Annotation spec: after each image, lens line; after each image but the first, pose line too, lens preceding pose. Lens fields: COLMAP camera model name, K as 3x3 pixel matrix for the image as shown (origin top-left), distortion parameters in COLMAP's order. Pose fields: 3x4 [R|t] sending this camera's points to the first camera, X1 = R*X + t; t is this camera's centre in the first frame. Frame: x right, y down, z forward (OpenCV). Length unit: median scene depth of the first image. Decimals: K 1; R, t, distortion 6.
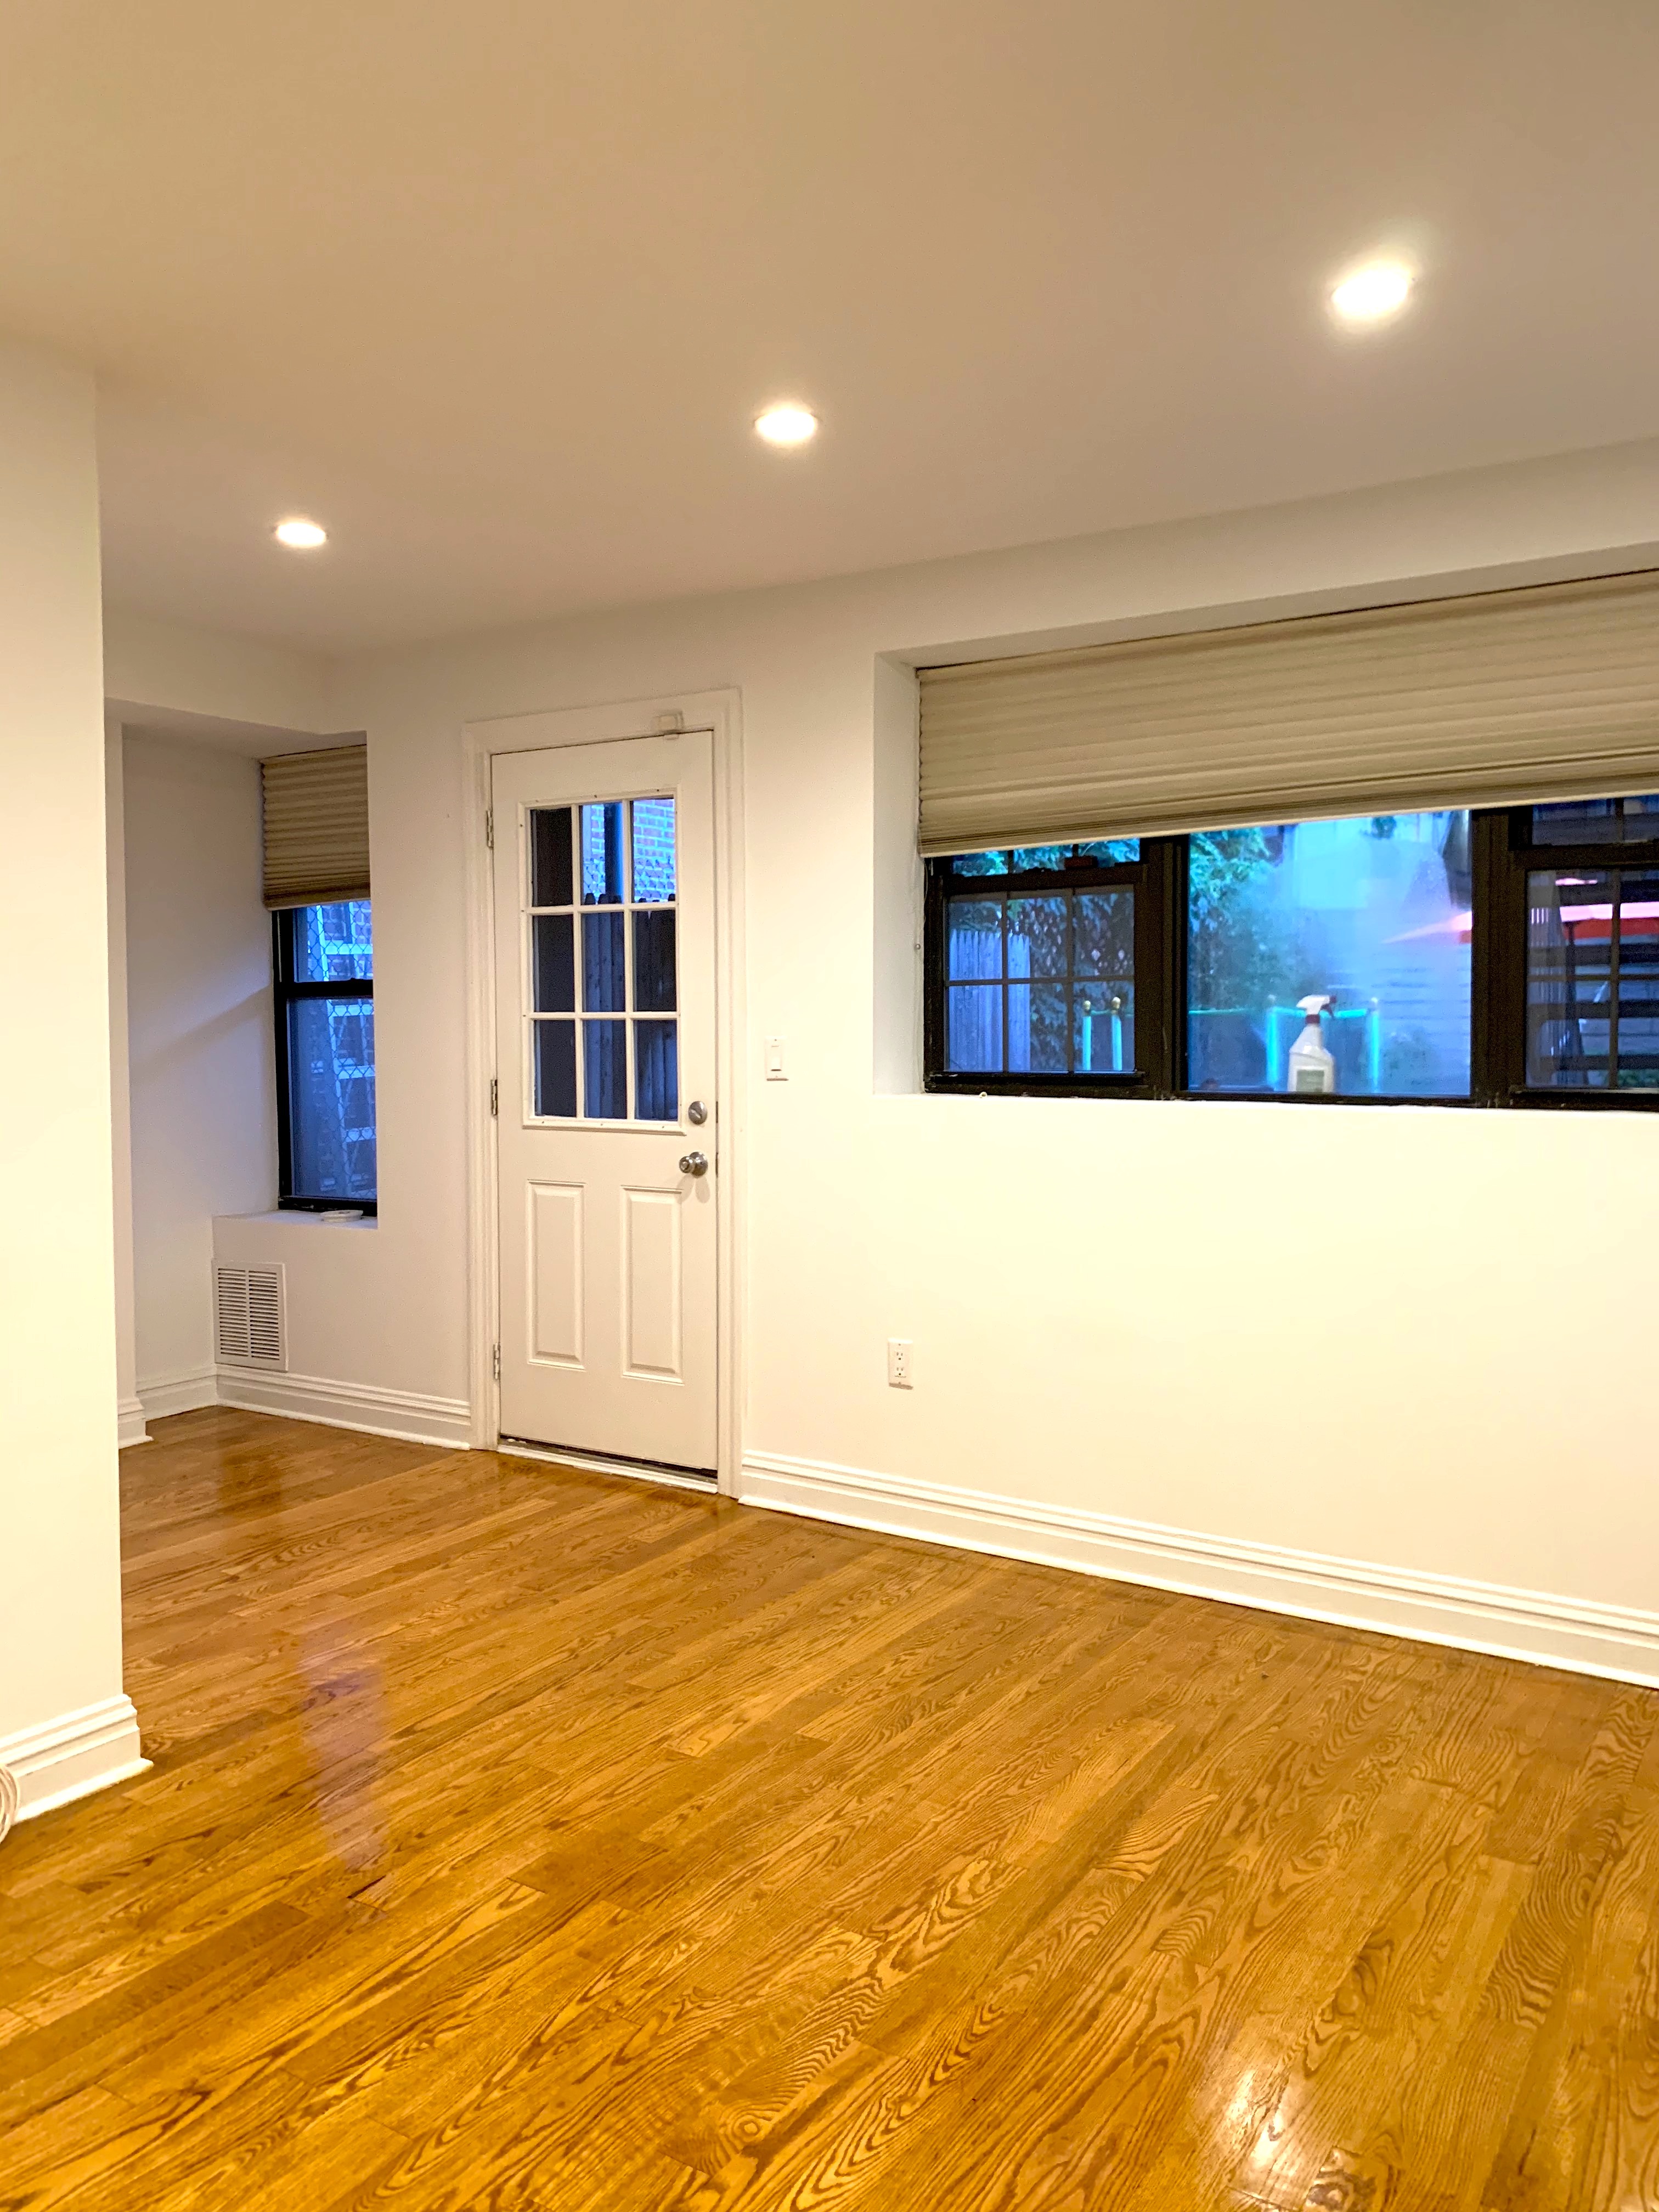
lens RADIAL K [[1716.0, 0, 816.6], [0, 1716.0, 1101.5], [0, 0, 1]] dist [0.032798, -0.025251]
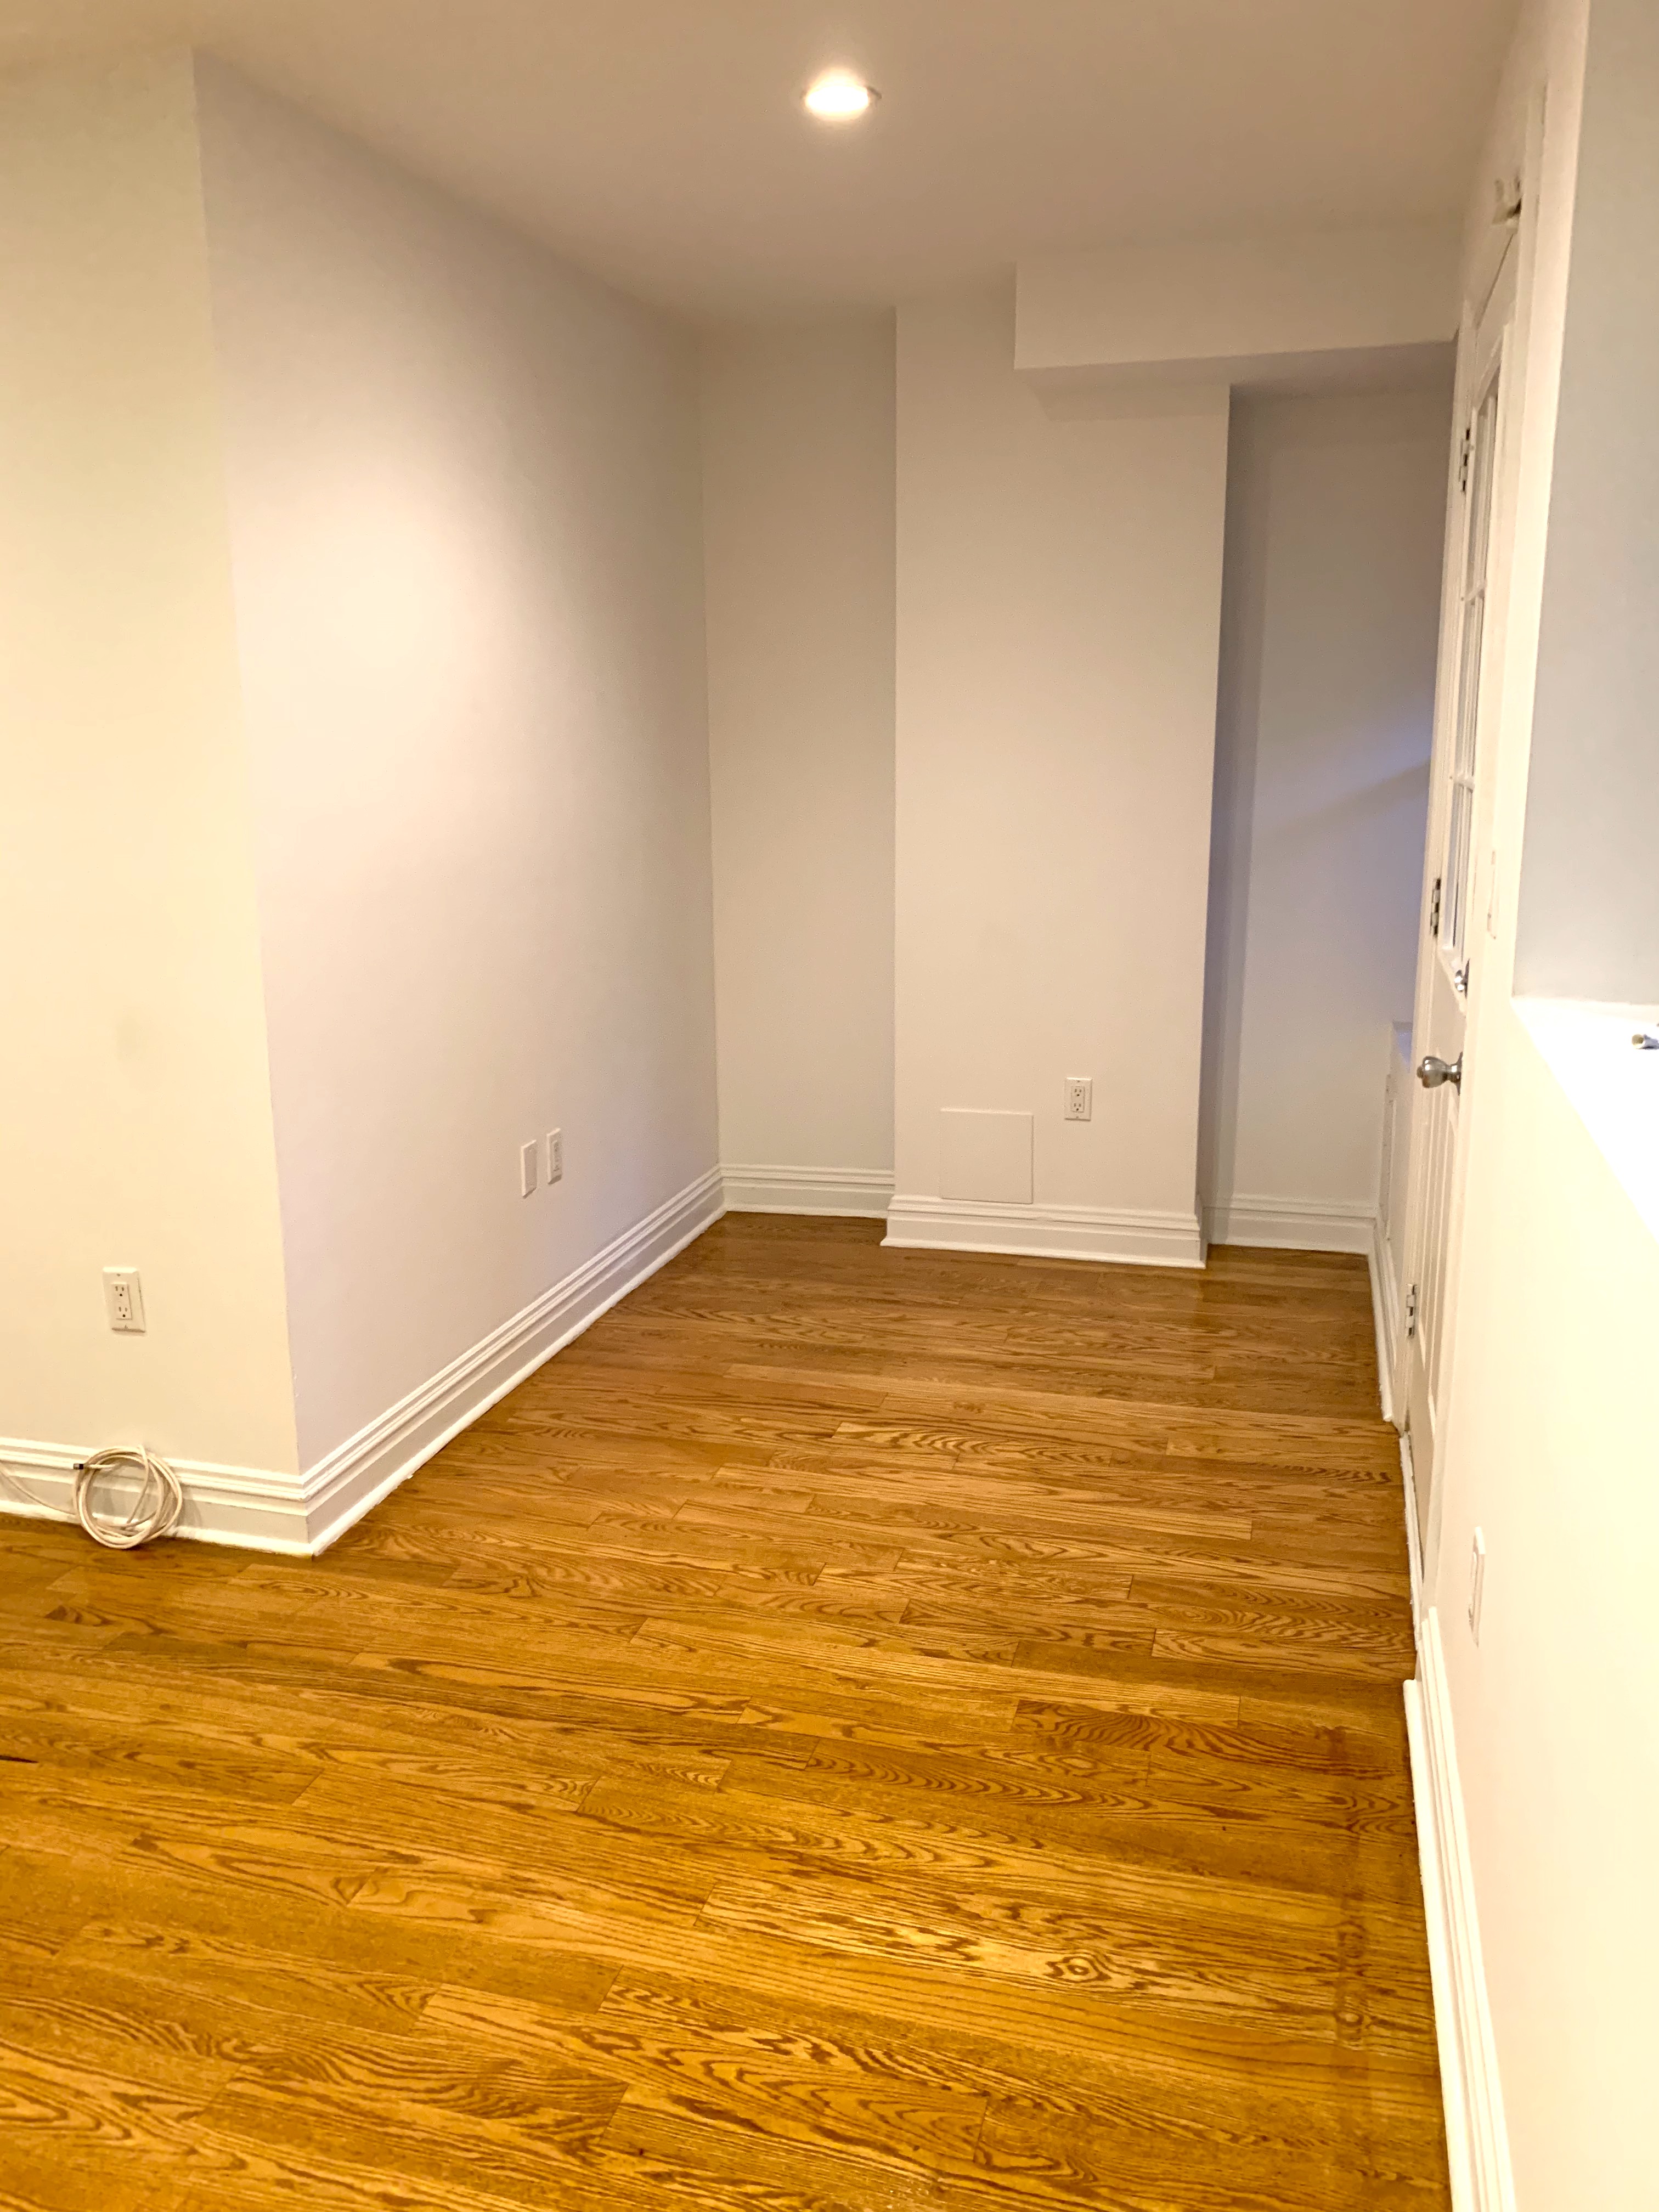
lens RADIAL K [[1716.0, 0, 823.1], [0, 1716.0, 1115.4], [0, 0, 1]] dist [0.032798, -0.025251]
pose [[0.292243, 0.219977, -0.930701, 0.498225], [-0.040101, 0.975149, 0.217891, -0.079434], [0.955503, -0.026355, 0.293802, 0.870059]]
